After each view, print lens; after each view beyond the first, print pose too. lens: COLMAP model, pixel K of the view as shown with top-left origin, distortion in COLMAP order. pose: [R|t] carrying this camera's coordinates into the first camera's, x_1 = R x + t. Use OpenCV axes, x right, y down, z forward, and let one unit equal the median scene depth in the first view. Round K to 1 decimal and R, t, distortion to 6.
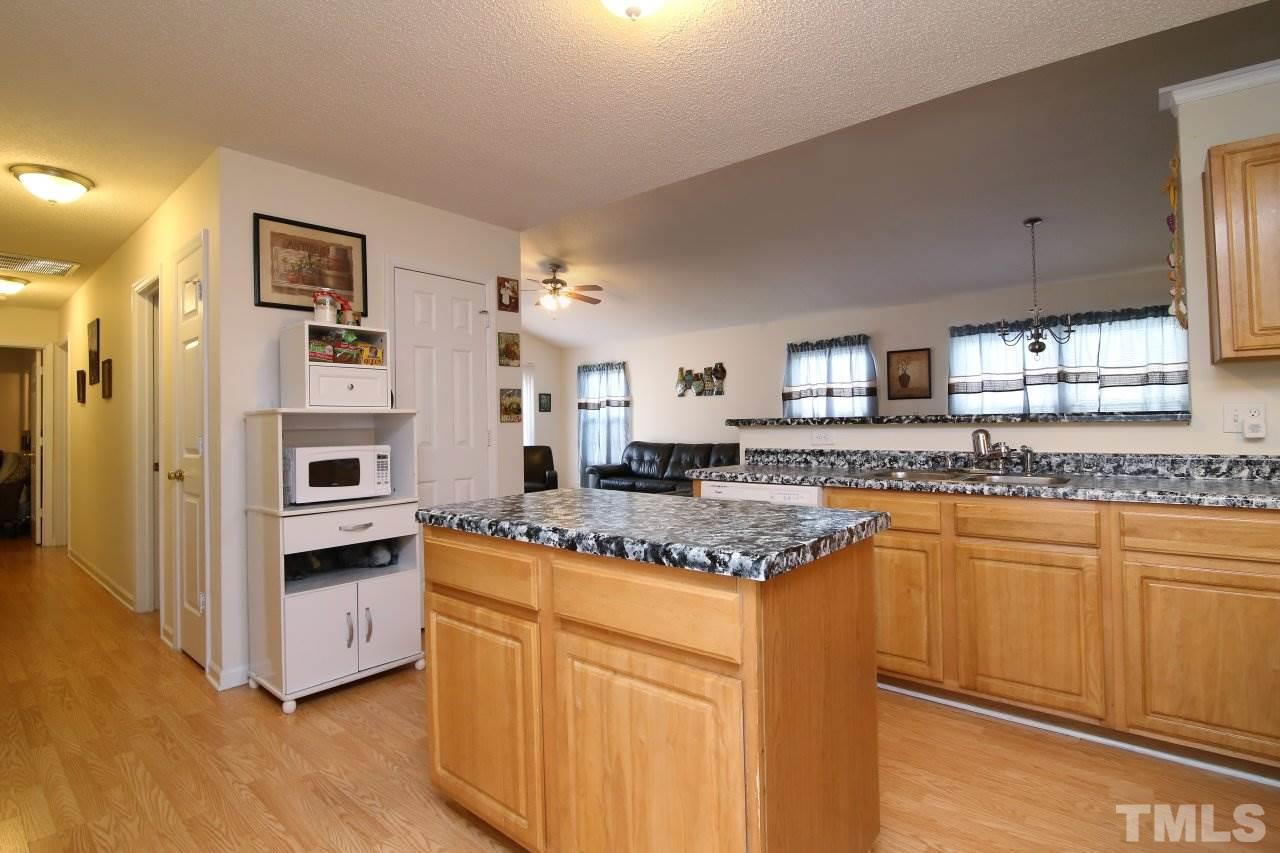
lens RADIAL K [[624.5, 0, 640.0], [0, 624.5, 426.5], [0, 0, 1]] dist [-0.030044, -0.000168]
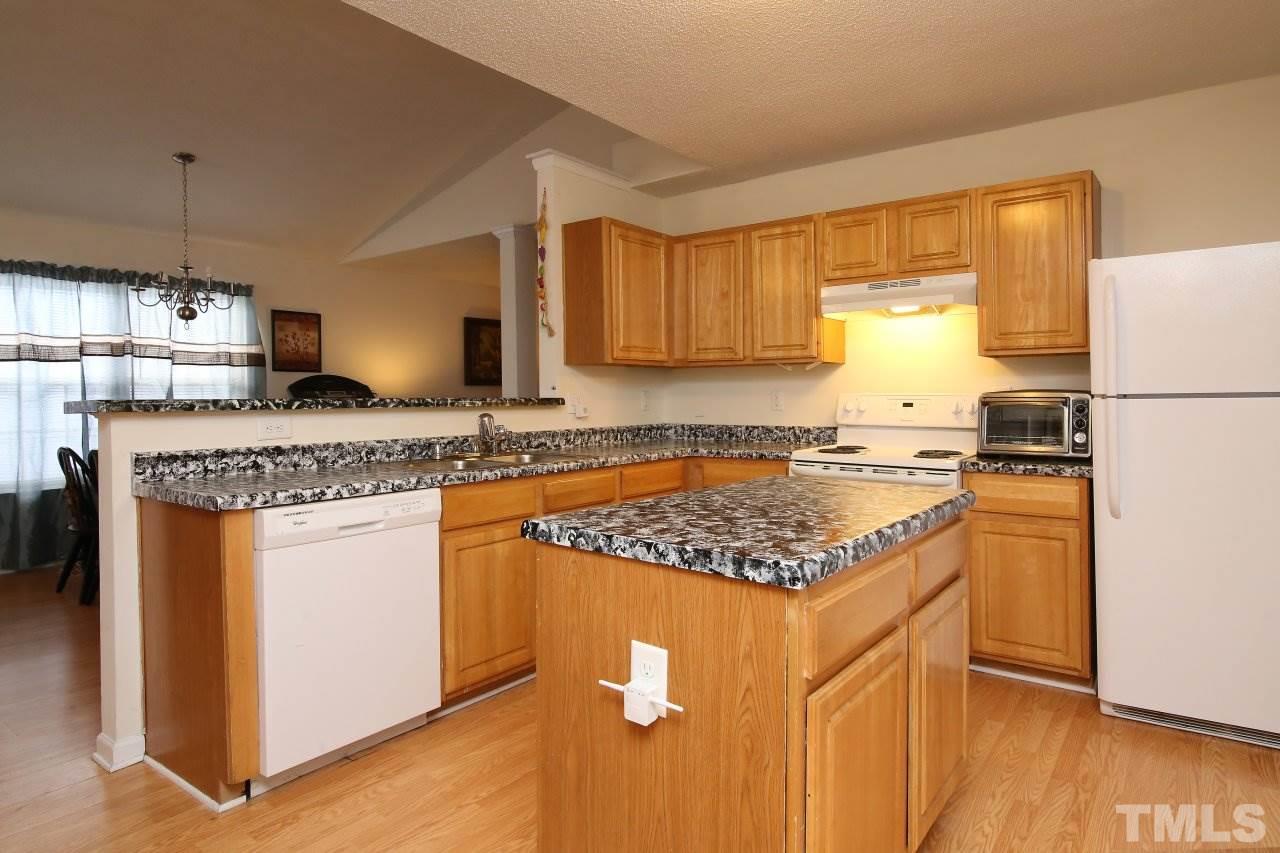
lens RADIAL K [[748.4, 0, 656.8], [0, 748.4, 400.7], [0, 0, 1]] dist [-0.009086, -0.000271]
pose [[-0.064307, 0.006265, 0.997910, -0.597653], [0.004380, 0.999972, -0.005996, -0.006402], [-0.997921, 0.003985, -0.064333, 0.685768]]
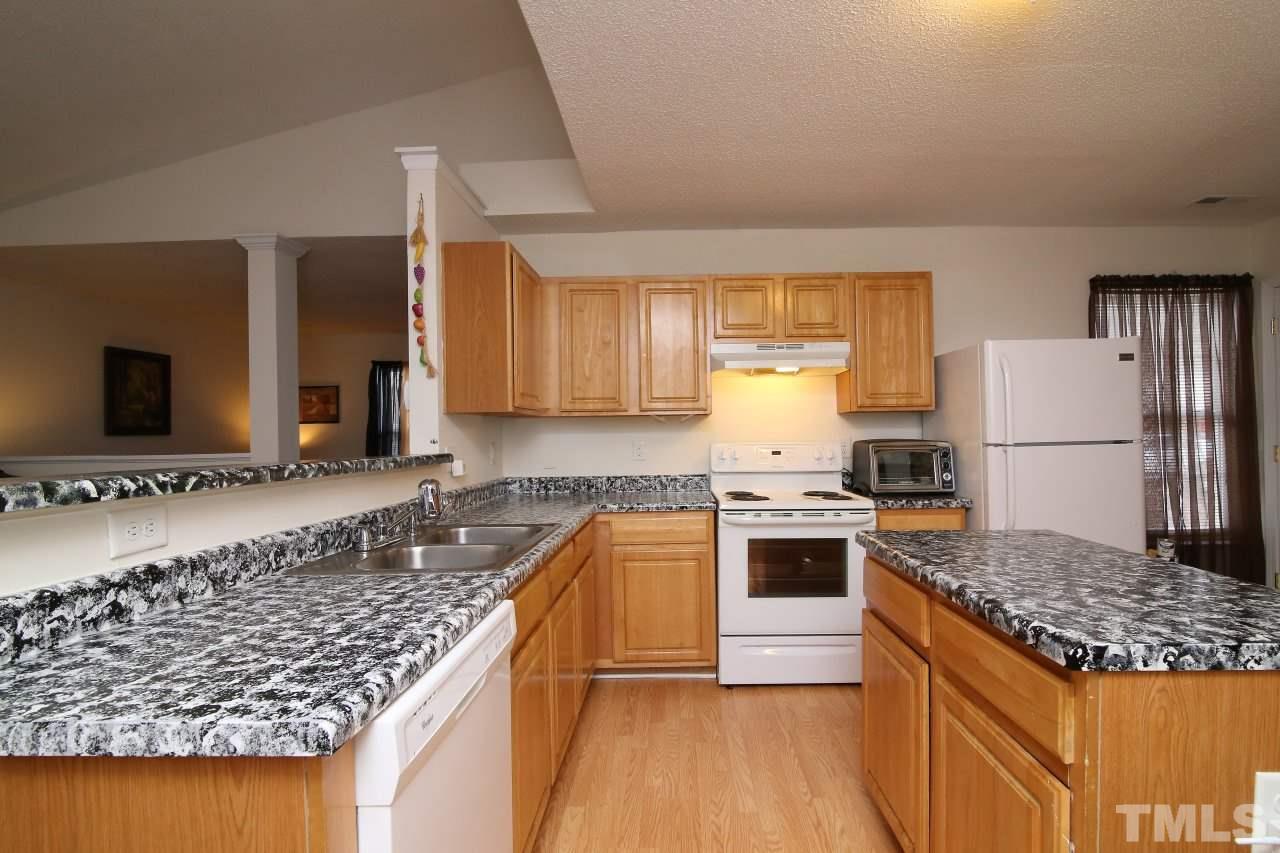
lens RADIAL K [[620.9, 0, 690.1], [0, 620.9, 432.0], [0, 0, 1]] dist [-0.017441, -0.000701]
pose [[-0.649538, 0.026836, 0.759855, -0.187657], [0.021696, 0.999624, -0.016758, -0.027735], [-0.760019, 0.005600, -0.649876, 1.068964]]
